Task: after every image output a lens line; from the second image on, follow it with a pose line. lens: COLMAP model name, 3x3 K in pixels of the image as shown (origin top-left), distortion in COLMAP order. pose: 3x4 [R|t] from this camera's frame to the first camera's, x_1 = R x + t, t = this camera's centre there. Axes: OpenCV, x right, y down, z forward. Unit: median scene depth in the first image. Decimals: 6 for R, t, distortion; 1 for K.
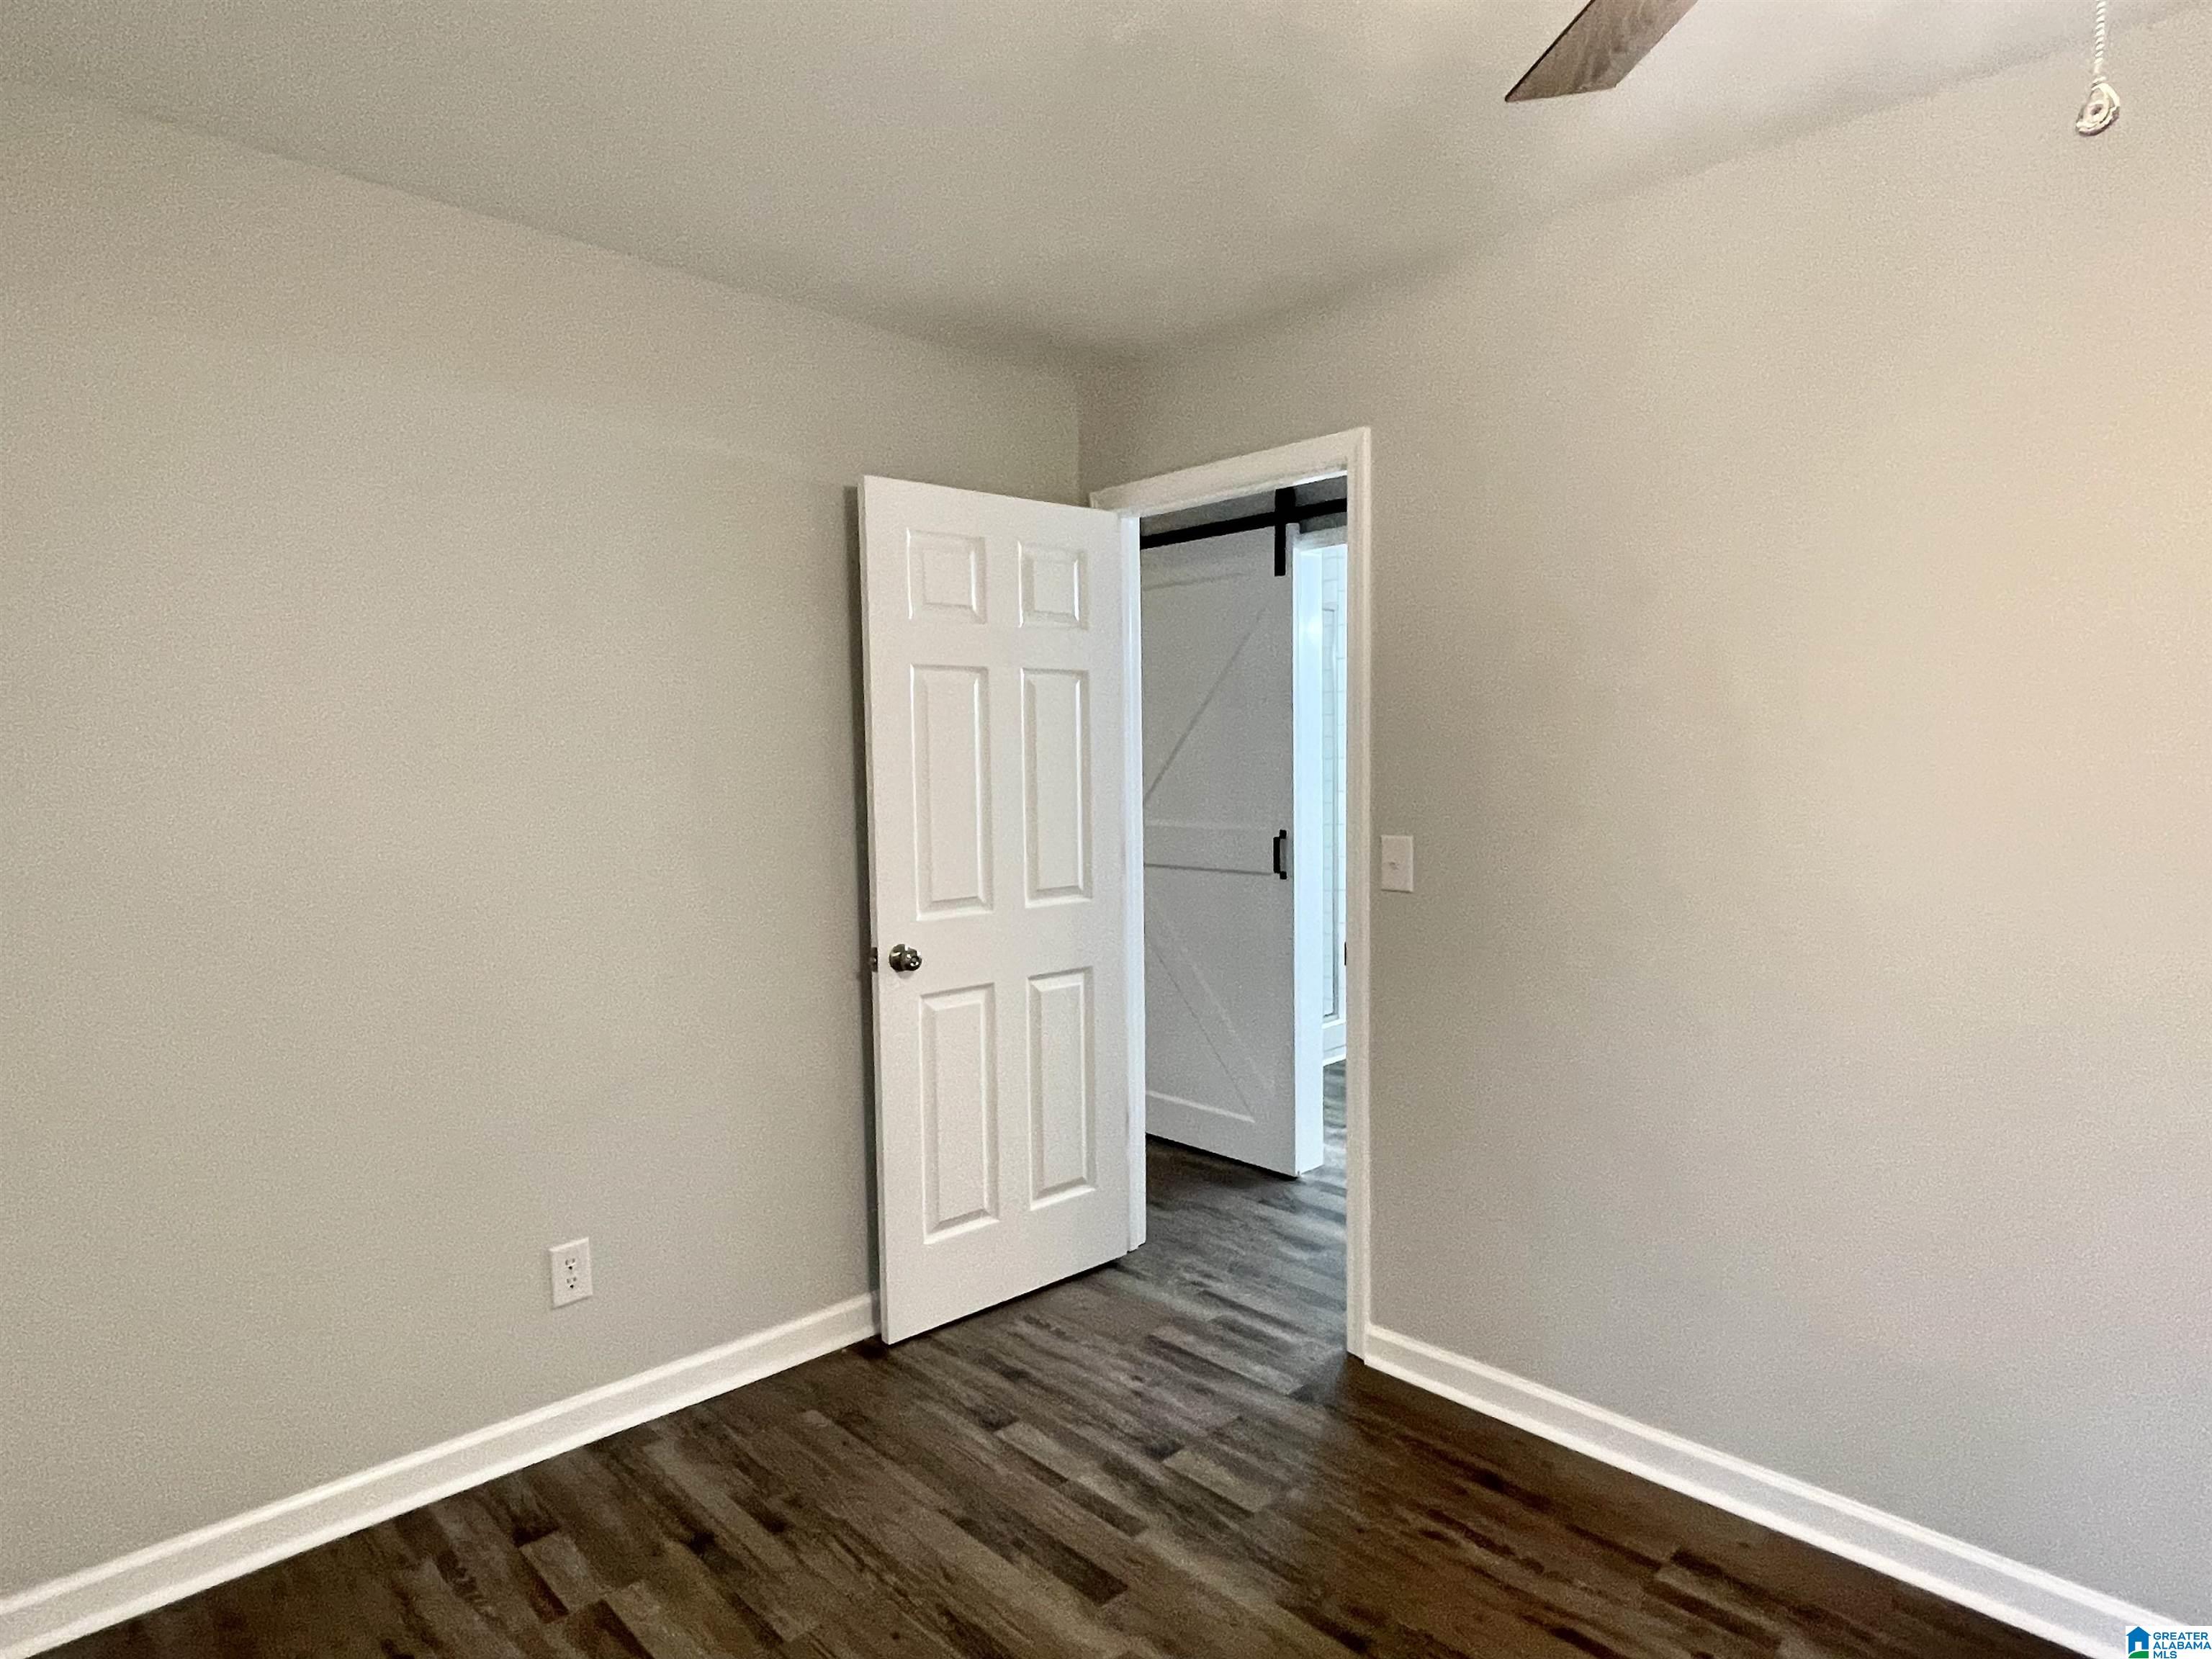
lens RADIAL K [[1246.8, 0, 1094.2], [0, 1246.8, 825.4], [0, 0, 1]] dist [-0.003259, -0.001437]
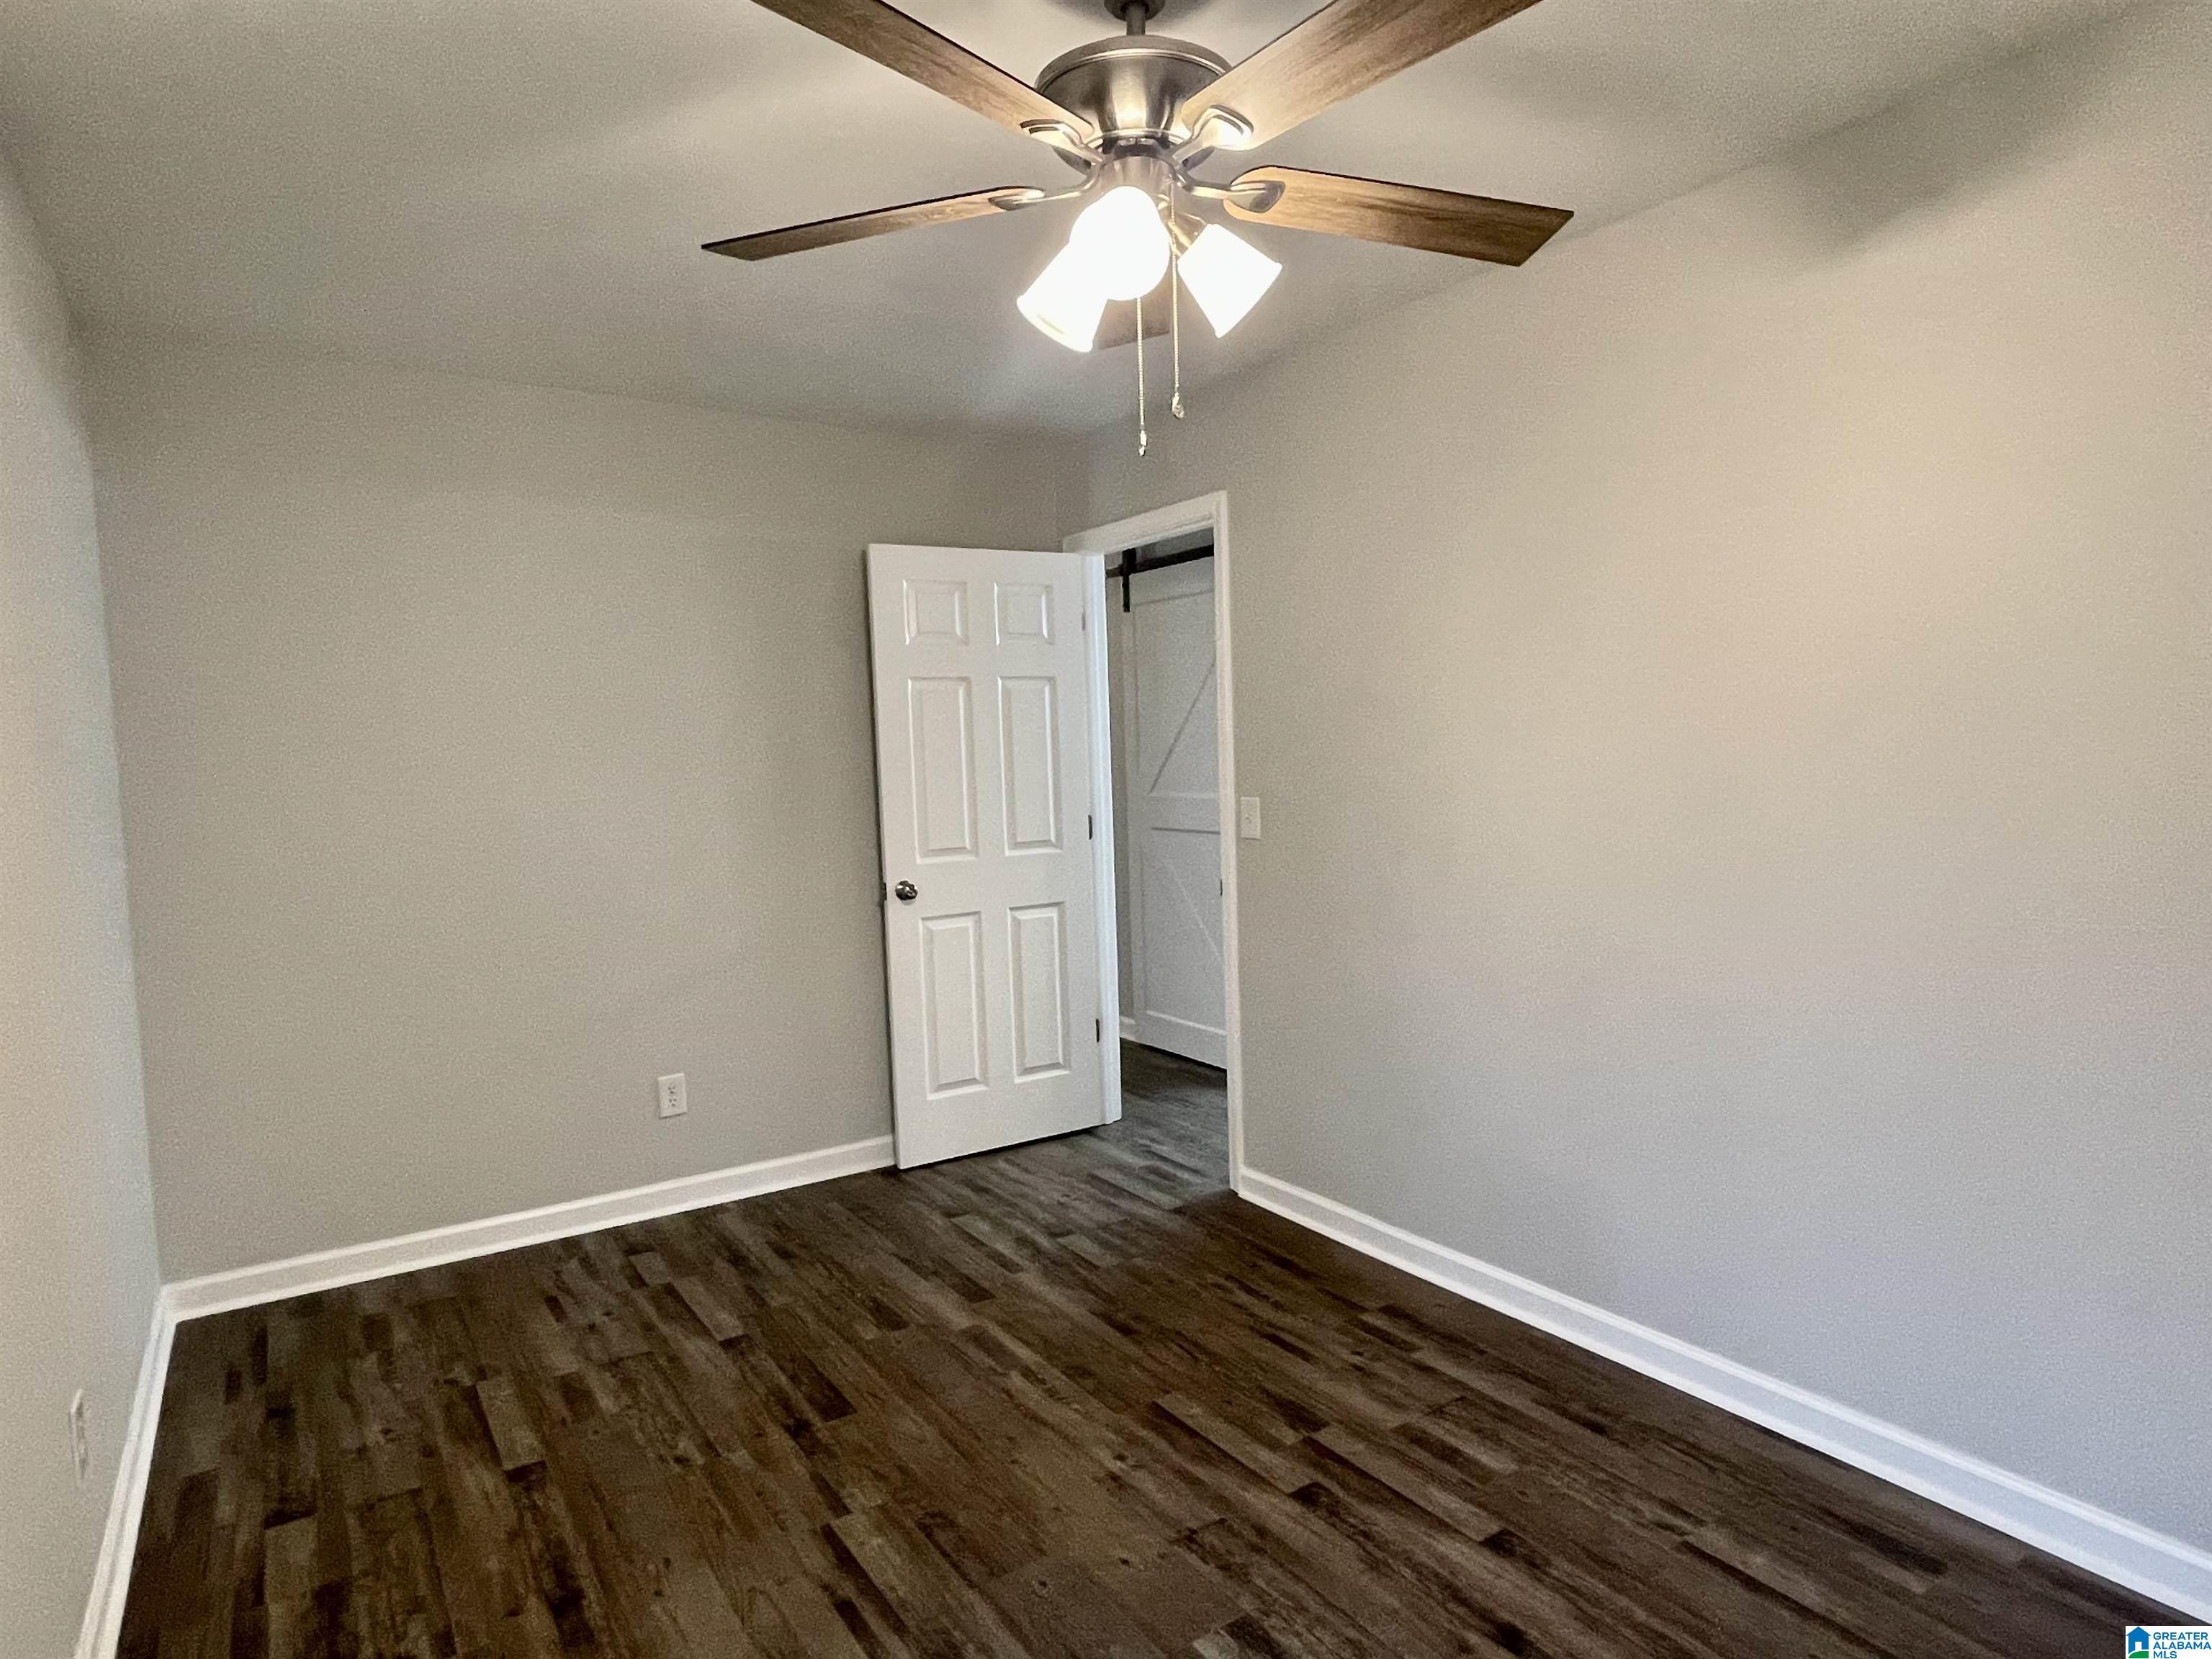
lens RADIAL K [[1246.8, 0, 1094.2], [0, 1246.8, 825.4], [0, 0, 1]] dist [-0.003259, -0.001437]
pose [[0.983652, -0.007101, -0.179942, 0.323750], [0.009556, 0.999873, 0.012781, 0.019726], [0.179829, -0.014291, 0.983594, -0.346150]]
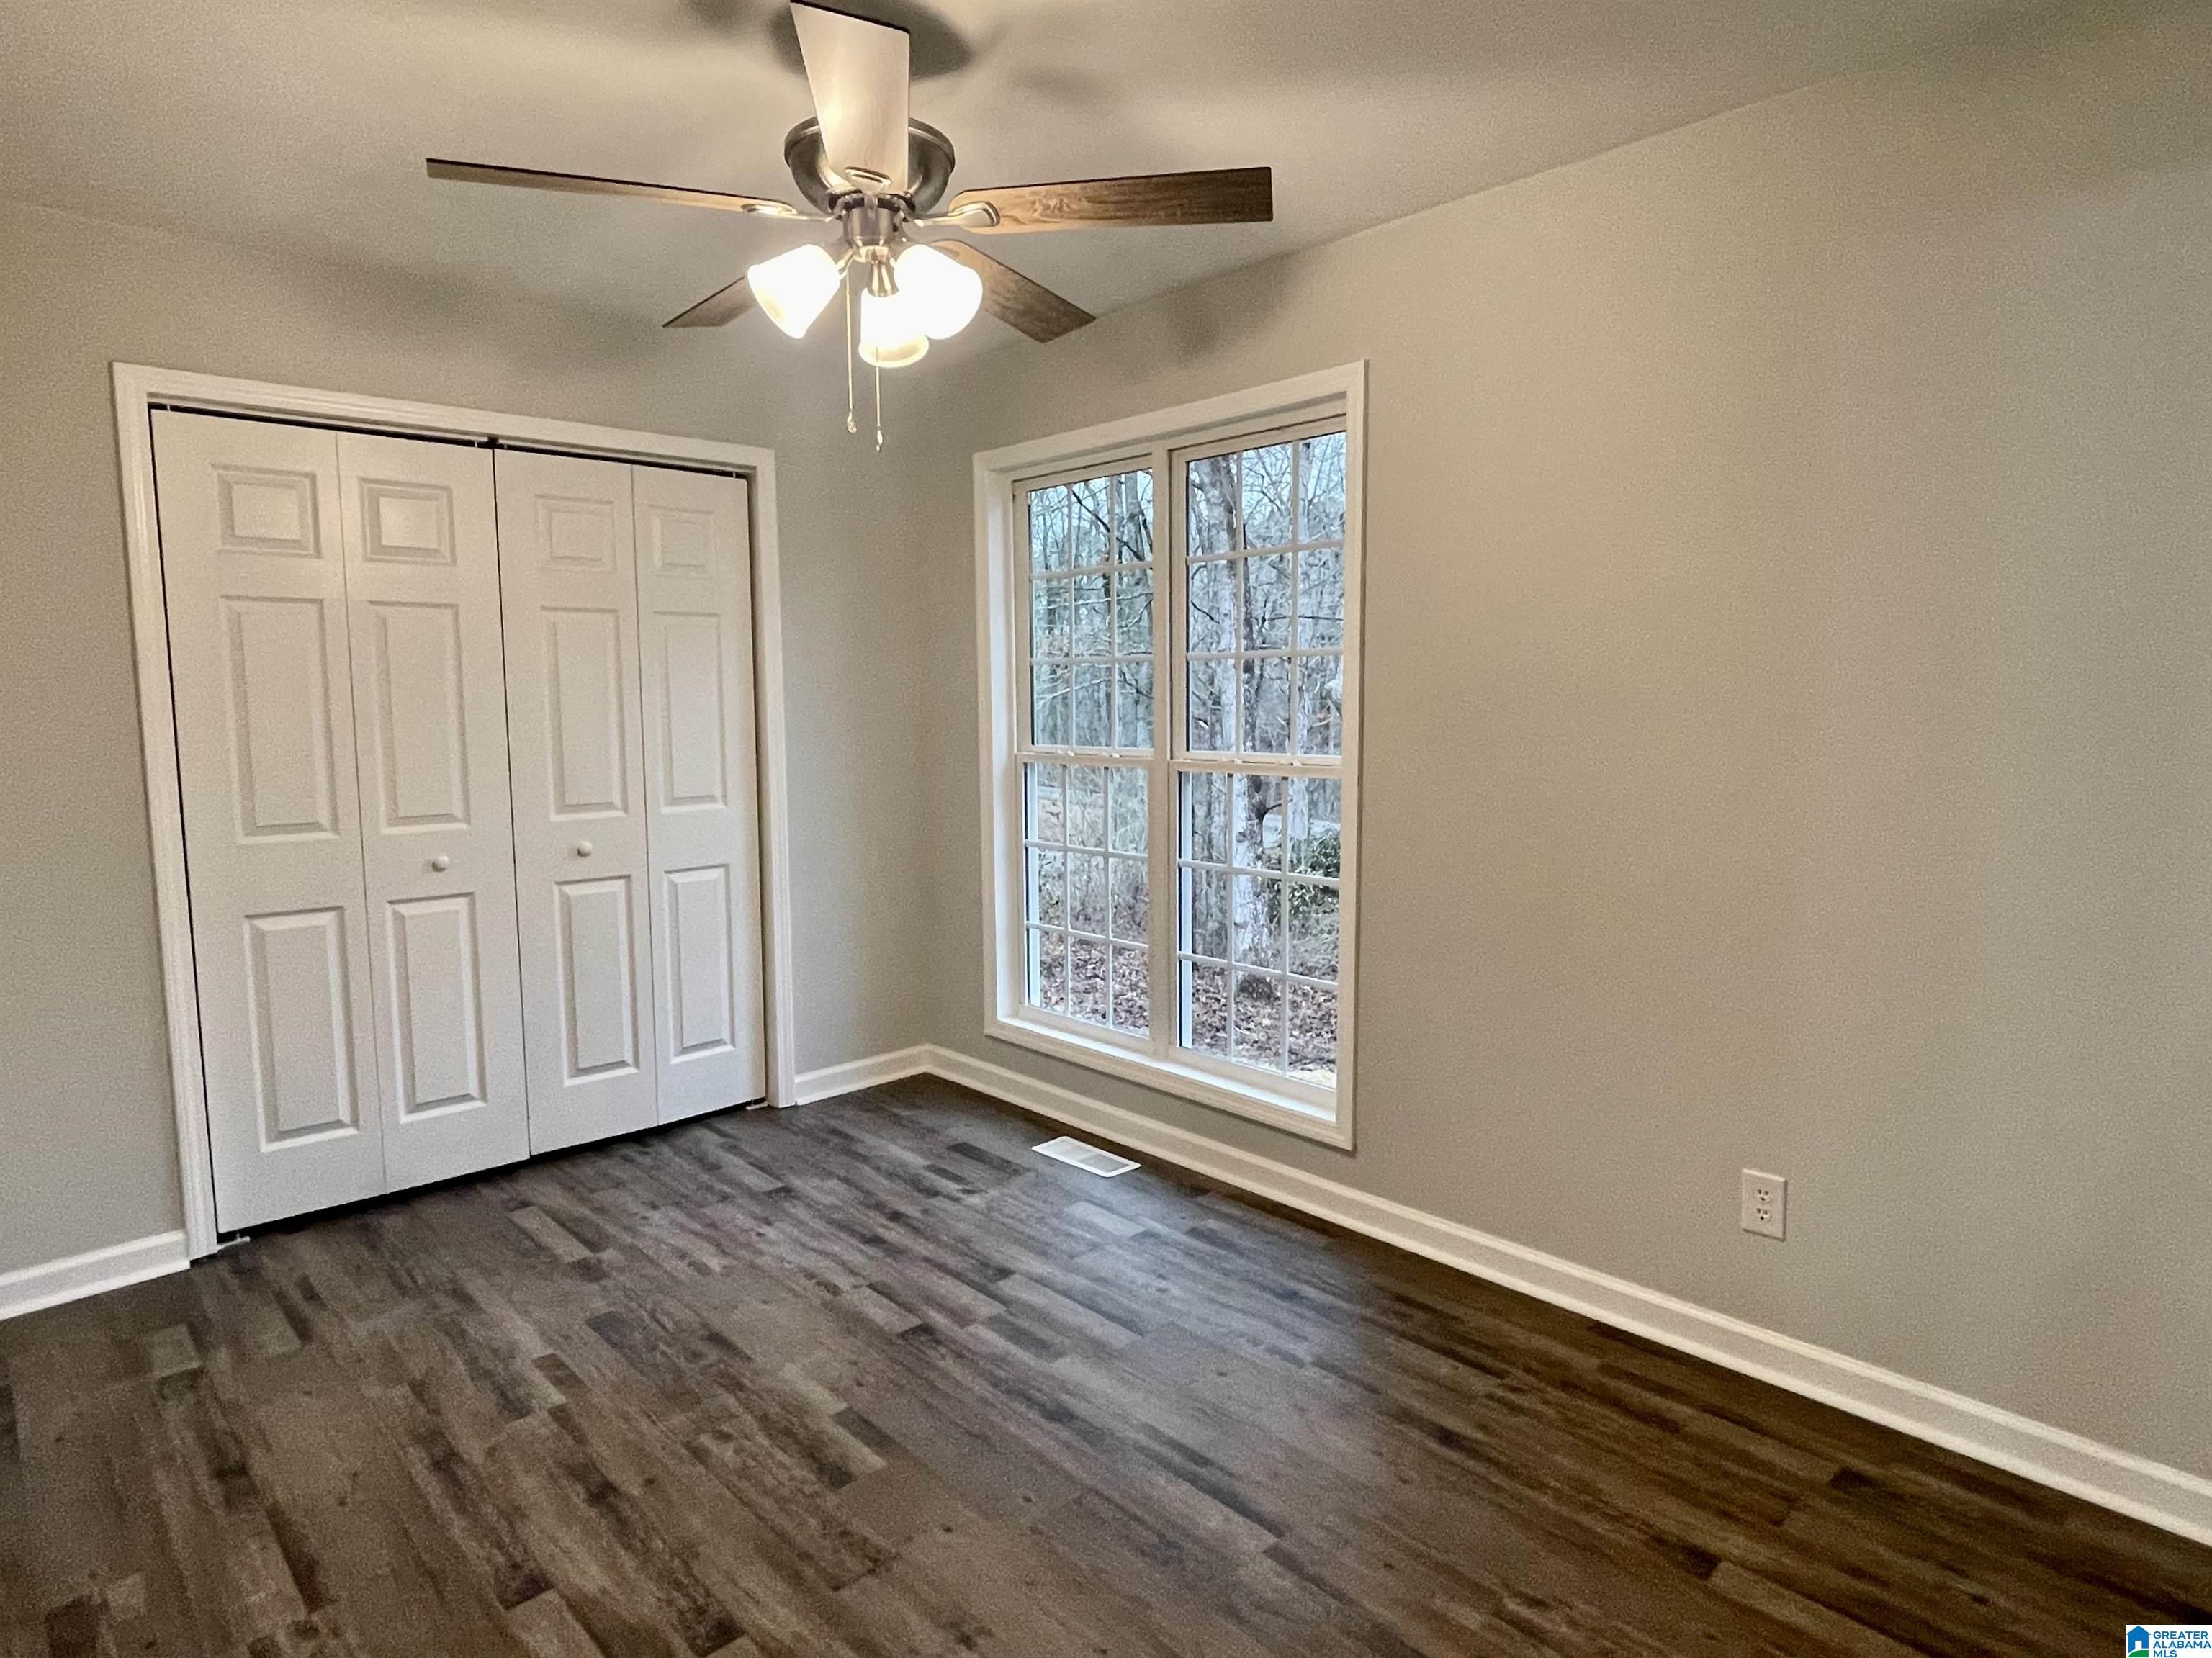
lens RADIAL K [[1254.5, 0, 1099.1], [0, 1254.5, 810.7], [0, 0, 1]] dist [0.000218, -0.001739]
pose [[-0.999629, 0.015865, 0.022138, 0.082780], [0.019085, 0.987920, 0.153783, -0.057329], [-0.019431, 0.154148, -0.987857, 1.105874]]
